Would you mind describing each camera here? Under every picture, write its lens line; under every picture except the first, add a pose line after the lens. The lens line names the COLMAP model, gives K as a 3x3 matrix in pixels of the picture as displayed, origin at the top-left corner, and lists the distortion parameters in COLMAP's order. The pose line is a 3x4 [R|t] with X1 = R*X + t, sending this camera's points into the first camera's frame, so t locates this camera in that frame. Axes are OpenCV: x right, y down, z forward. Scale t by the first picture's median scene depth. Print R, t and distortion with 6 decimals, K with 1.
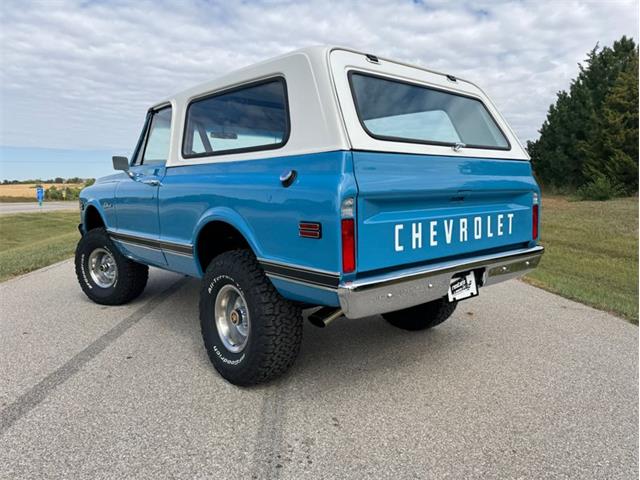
lens RADIAL K [[464.6, 0, 320.0], [0, 464.6, 240.0], [0, 0, 1]] dist [0.032453, -0.002672]
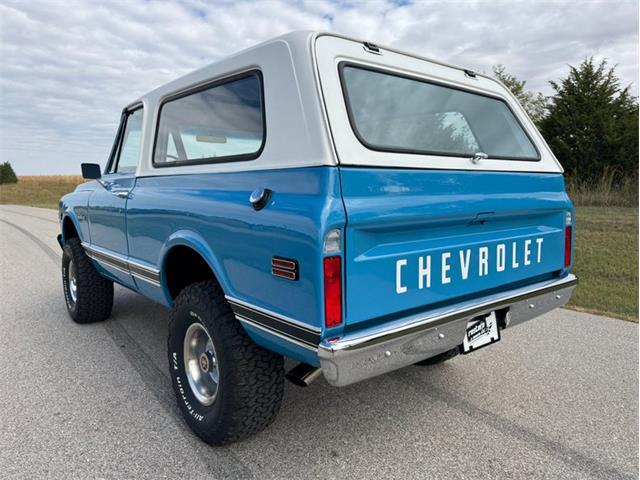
lens RADIAL K [[467.1, 0, 318.5], [0, 467.1, 247.7], [0, 0, 1]] dist [0.010294, -0.010389]
pose [[0.999575, 0.009926, -0.027392, 0.043677], [-0.009495, 0.999829, 0.015839, -0.054421], [0.027544, -0.015572, 0.999499, 0.180080]]
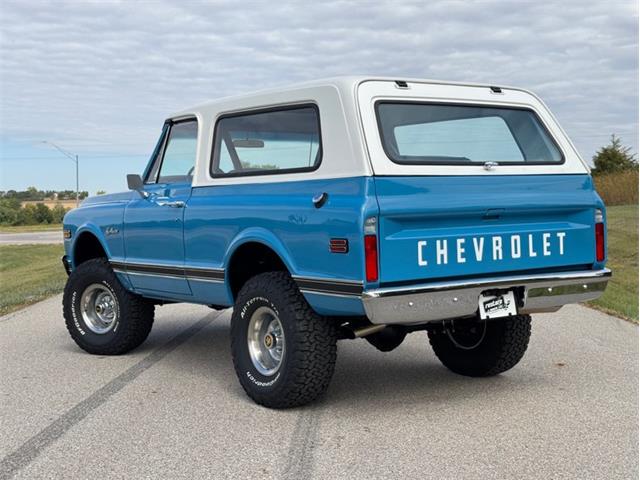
lens RADIAL K [[922.1, 0, 320.0], [0, 922.1, 240.0], [0, 0, 1]] dist [0.046475, 0.491868]
pose [[0.995693, -0.010082, -0.092161, 0.110896], [0.003624, 0.997542, -0.069978, 0.096333], [0.092640, 0.069343, 0.993282, -0.982337]]
